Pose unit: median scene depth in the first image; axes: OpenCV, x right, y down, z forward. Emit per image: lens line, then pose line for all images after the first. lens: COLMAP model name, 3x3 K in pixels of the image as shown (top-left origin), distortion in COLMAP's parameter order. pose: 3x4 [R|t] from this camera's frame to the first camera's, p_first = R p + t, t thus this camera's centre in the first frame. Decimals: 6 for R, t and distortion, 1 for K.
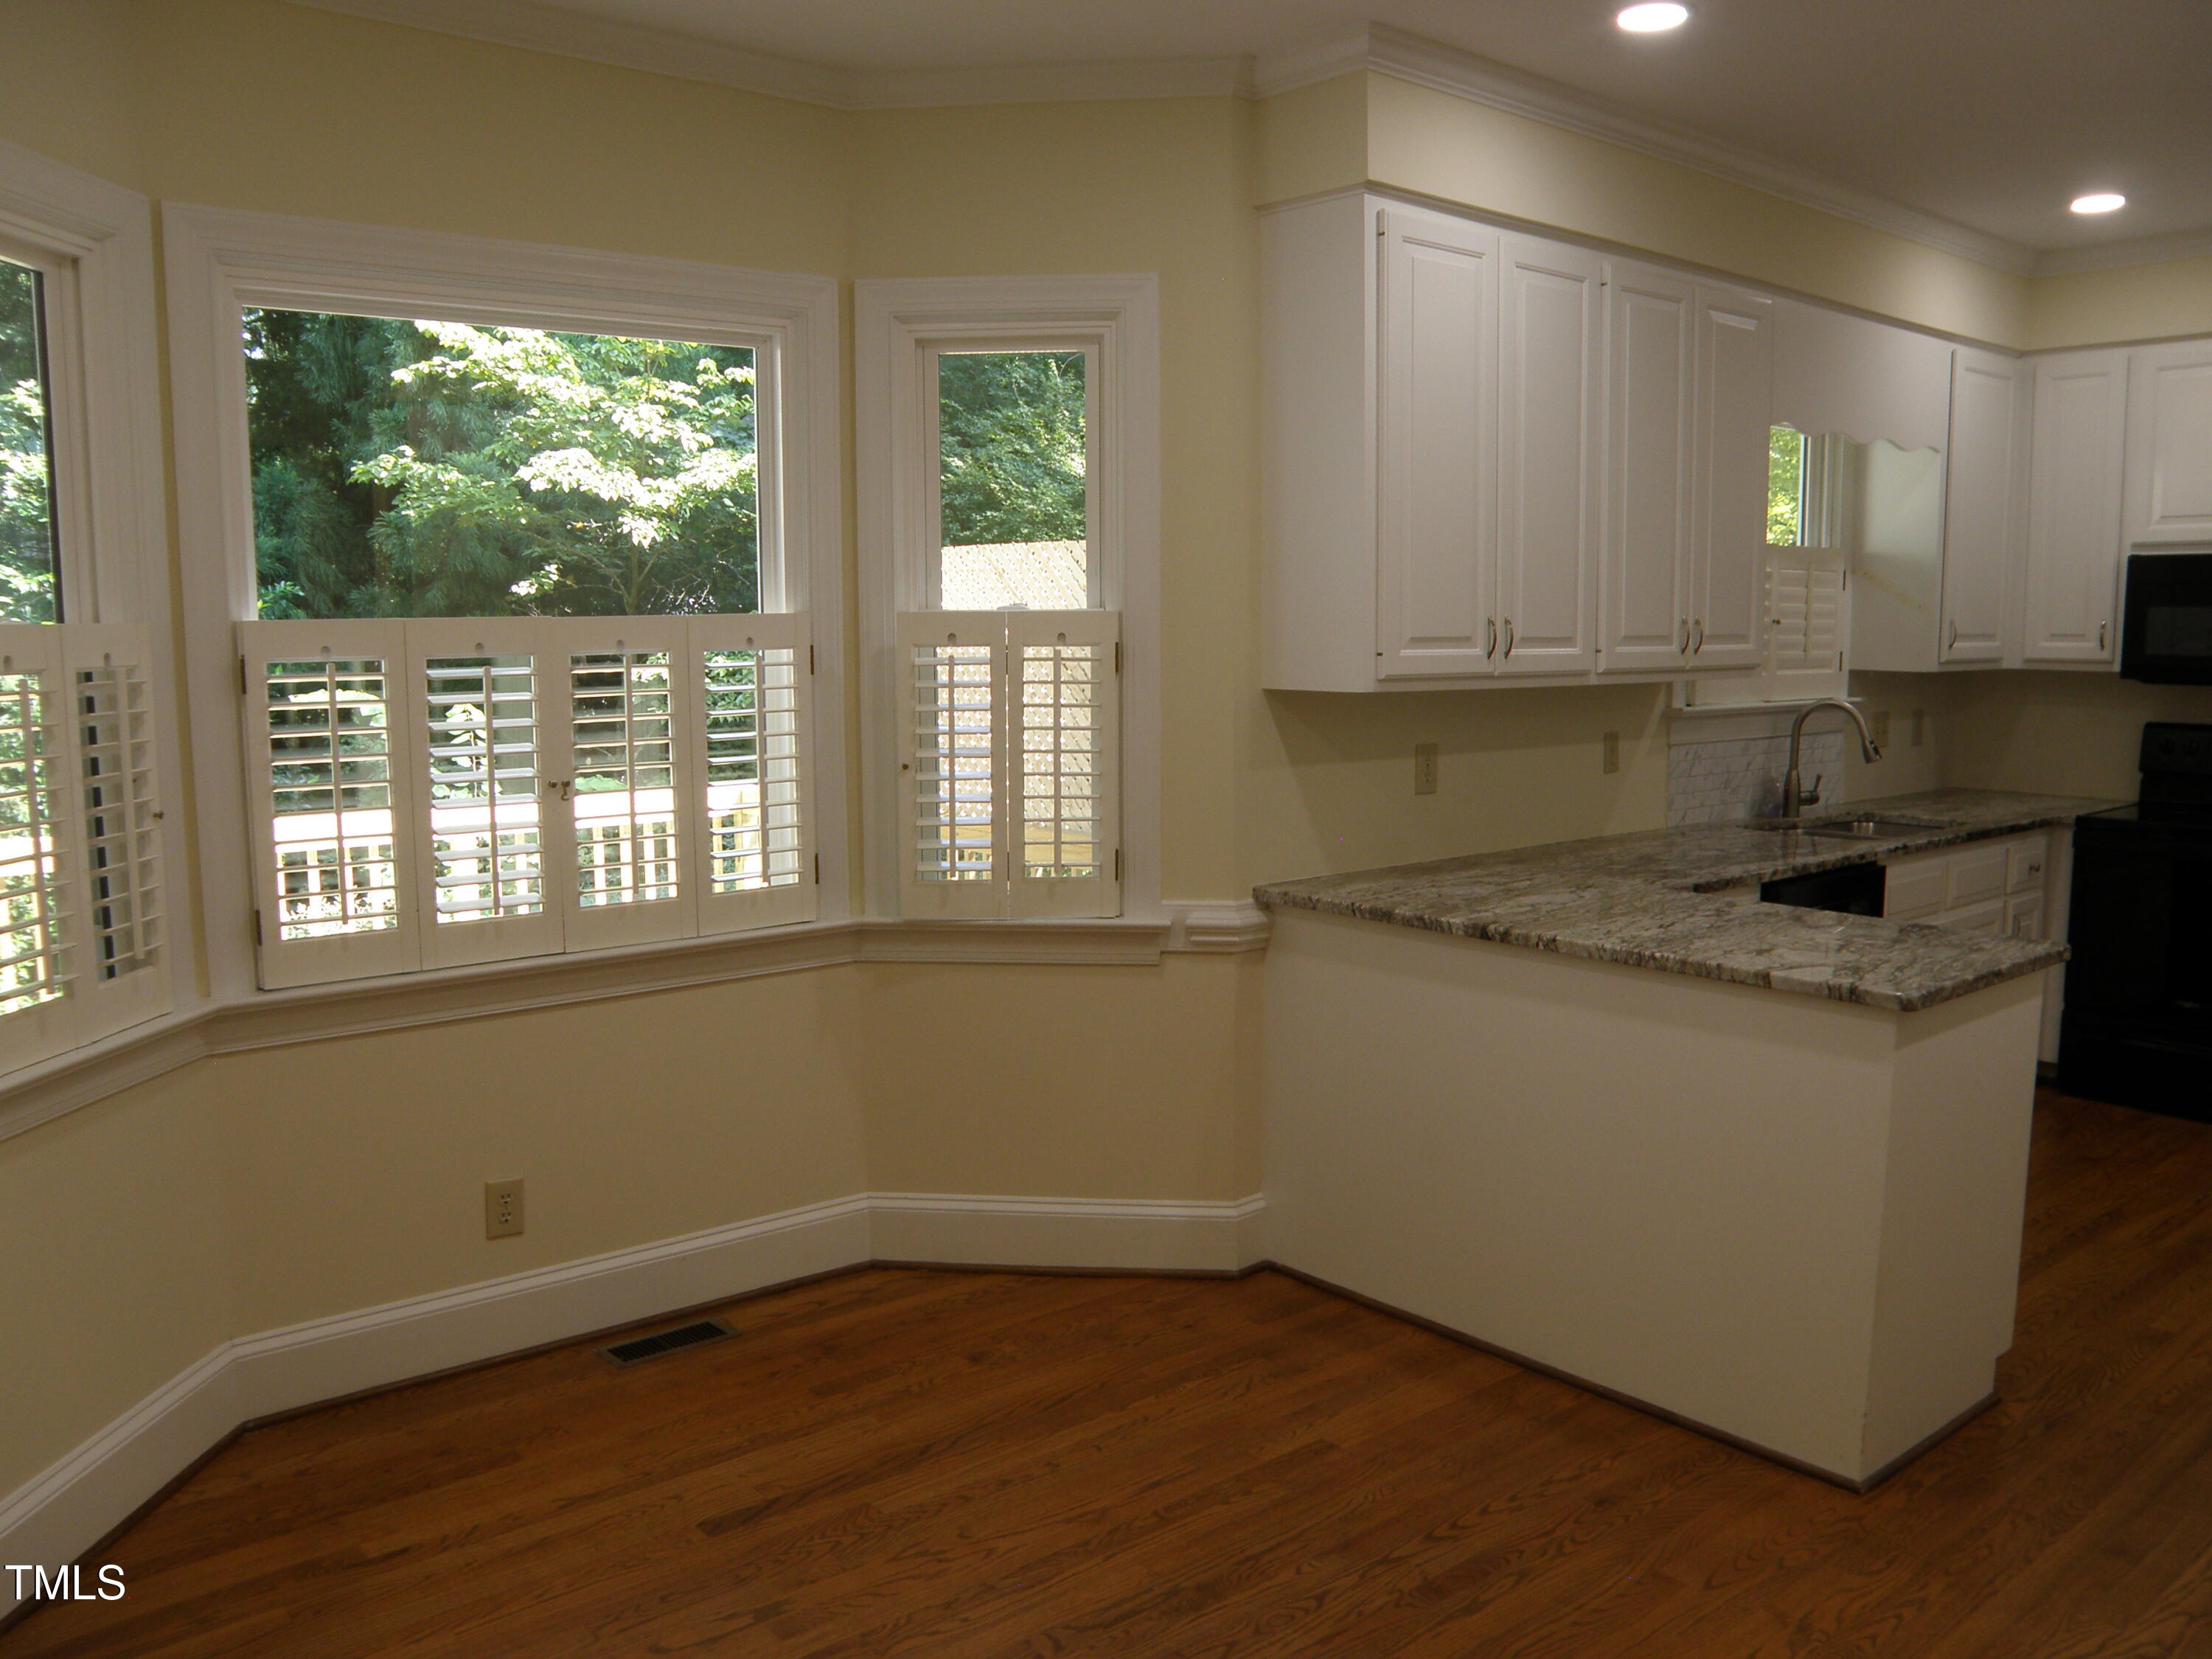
lens RADIAL K [[1789.6, 0, 1114.2], [0, 1789.6, 846.5], [0, 0, 1]] dist [-0.160161, 0.130900]
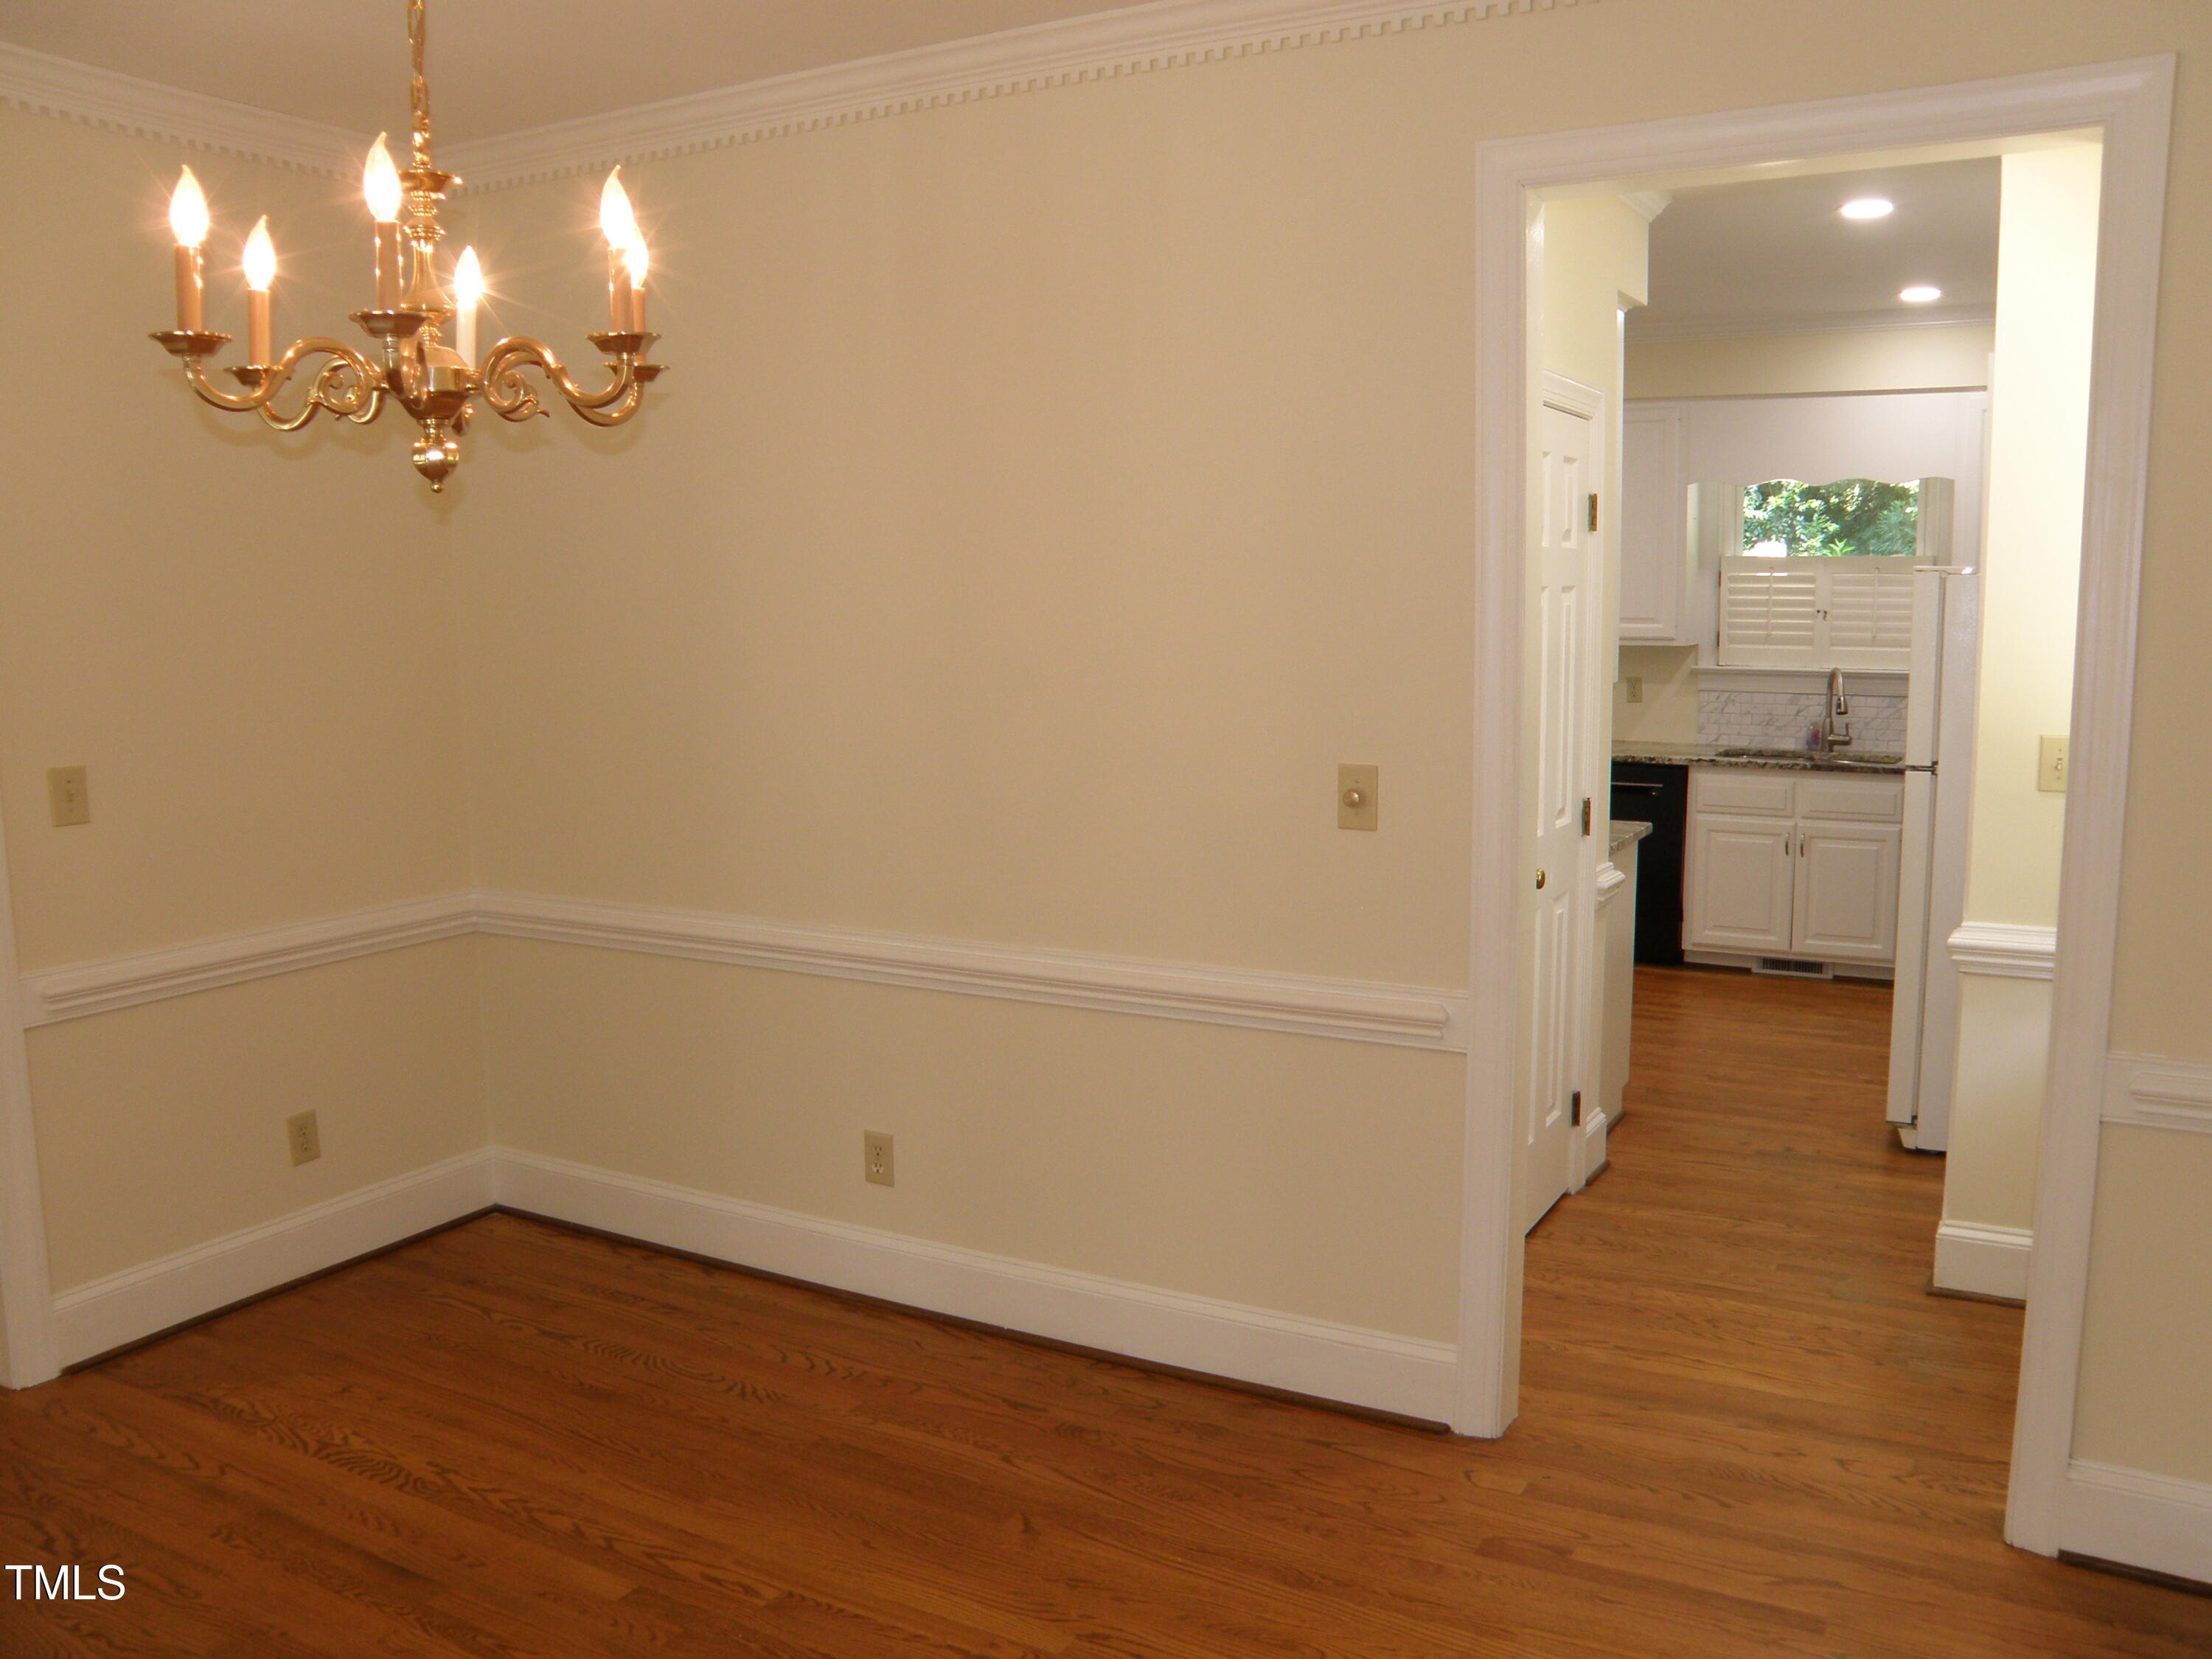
lens RADIAL K [[1789.6, 0, 1114.2], [0, 1789.6, 846.5], [0, 0, 1]] dist [-0.160161, 0.130900]
pose [[0.336424, 0.135269, -0.931945, 1.596498], [-0.112642, 0.988305, 0.102787, -0.022883], [0.934949, 0.070397, 0.347727, -0.006952]]
